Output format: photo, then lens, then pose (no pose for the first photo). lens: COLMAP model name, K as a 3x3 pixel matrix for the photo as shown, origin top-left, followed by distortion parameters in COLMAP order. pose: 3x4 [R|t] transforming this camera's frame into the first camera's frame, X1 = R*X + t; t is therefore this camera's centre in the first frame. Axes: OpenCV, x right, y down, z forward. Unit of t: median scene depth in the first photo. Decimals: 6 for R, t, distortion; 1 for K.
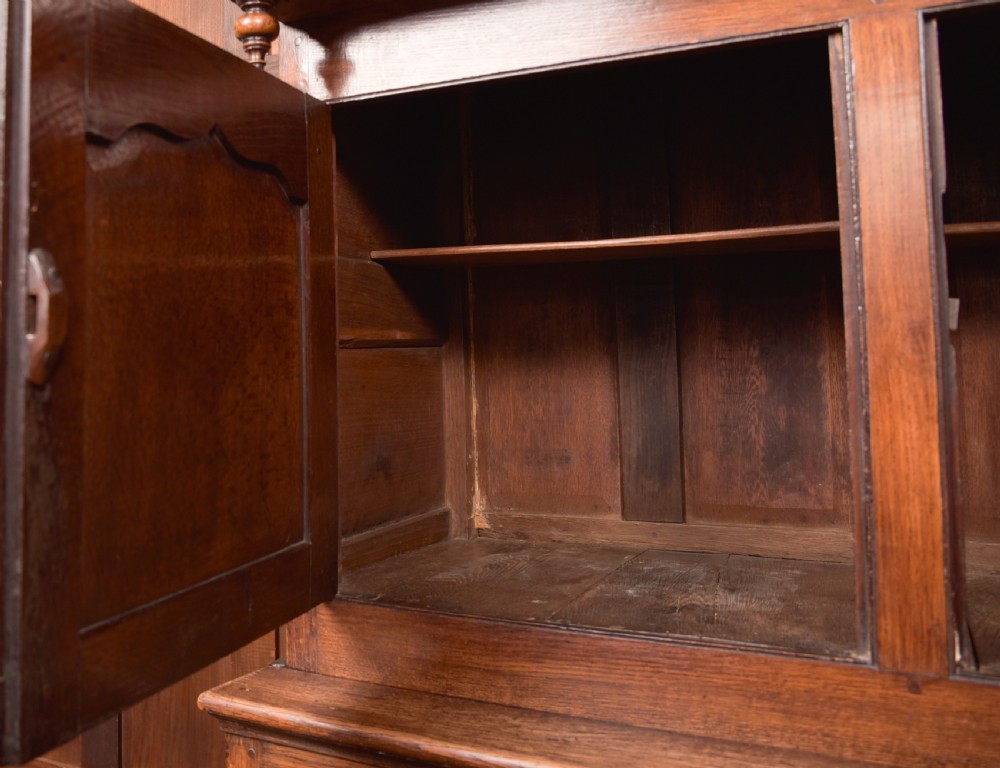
lens RADIAL K [[1015.7, 0, 256.6], [0, 1015.7, 285.8], [0, 0, 1]] dist [-0.103844, 0.069378]
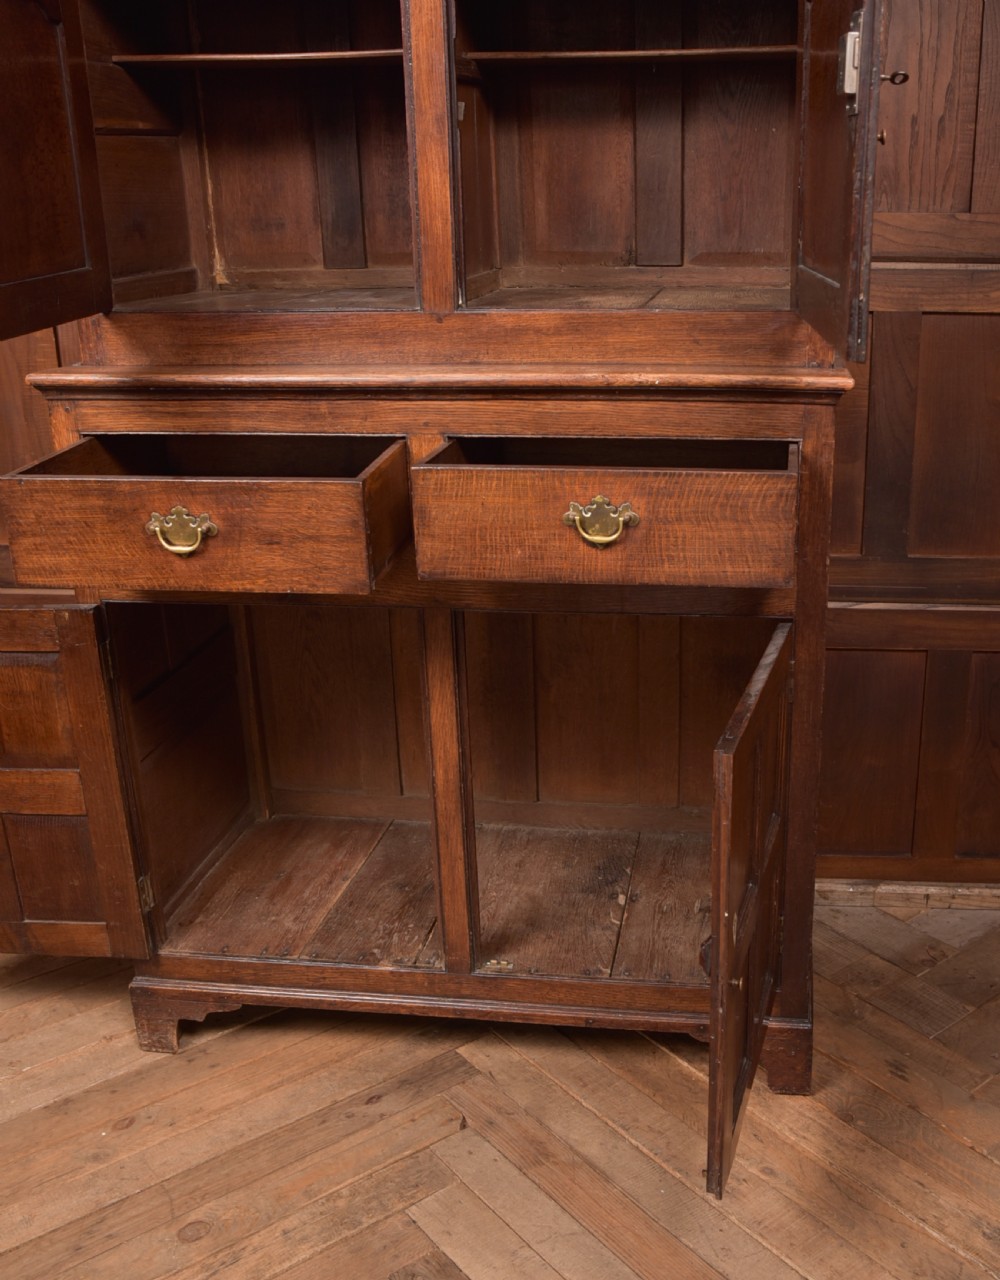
lens RADIAL K [[1364.7, 0, 633.0], [0, 1364.7, 667.4], [0, 0, 1]] dist [-0.121616, 0.111009]
pose [[0.896439, -0.148097, 0.417690, -0.150233], [-0.035328, 0.915630, 0.400466, -0.026257], [-0.441757, -0.373750, 0.815575, -1.284144]]
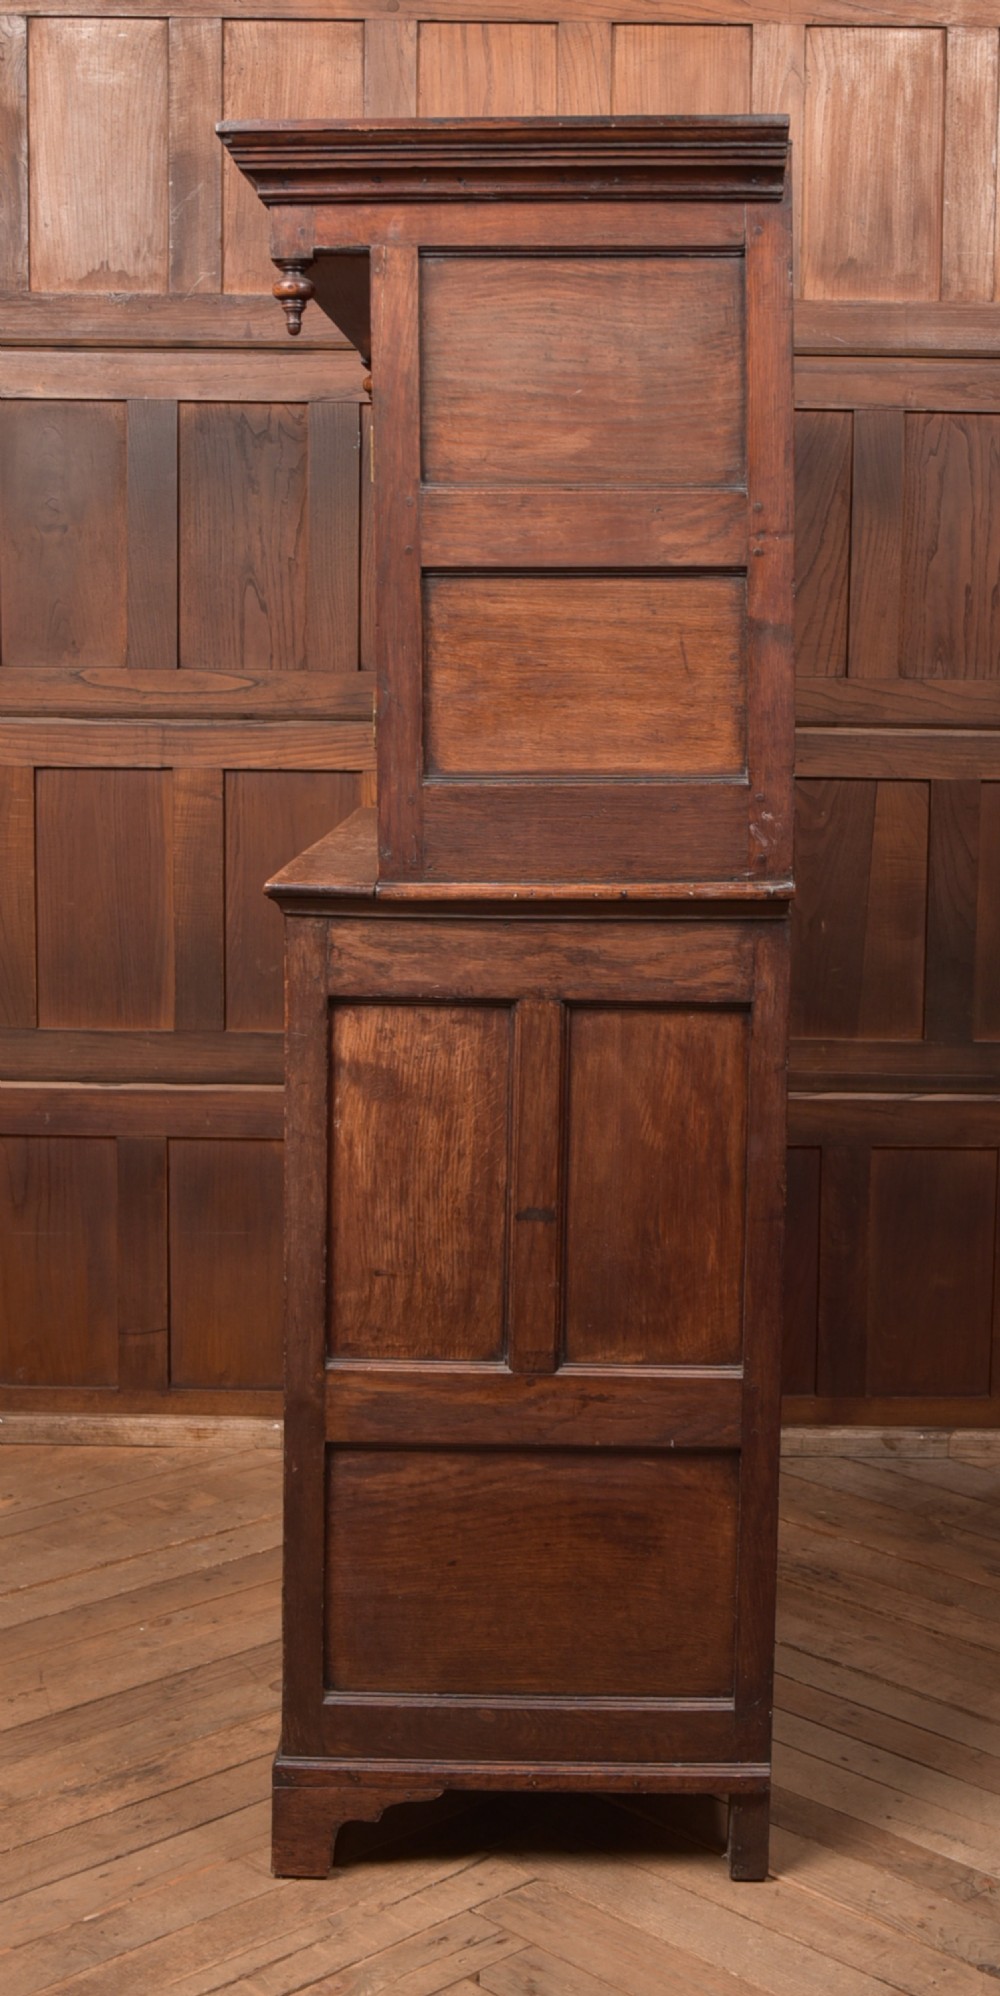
lens RADIAL K [[2685.9, 0, 576.8], [0, 2685.9, 882.8], [0, 0, 1]] dist [-0.065342, 0.064228]
pose [[0.856109, -0.031645, 0.515825, -1.707648], [-0.059883, 0.985326, 0.159835, -0.198475], [-0.513314, -0.167726, 0.841651, -3.021711]]
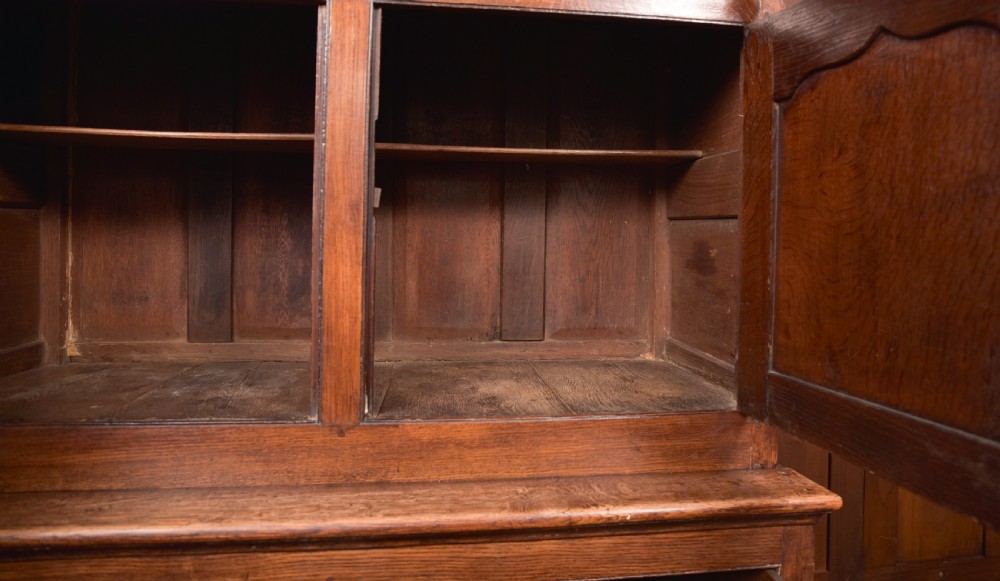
lens RADIAL K [[735.5, 0, 540.5], [0, 735.5, 231.8], [0, 0, 1]] dist [-0.111136, 0.072841]
pose [[0.750083, 0.023230, 0.660935, 0.112455], [-0.070175, 0.996536, 0.044616, 0.010690], [-0.657610, -0.079847, 0.749116, -0.050267]]
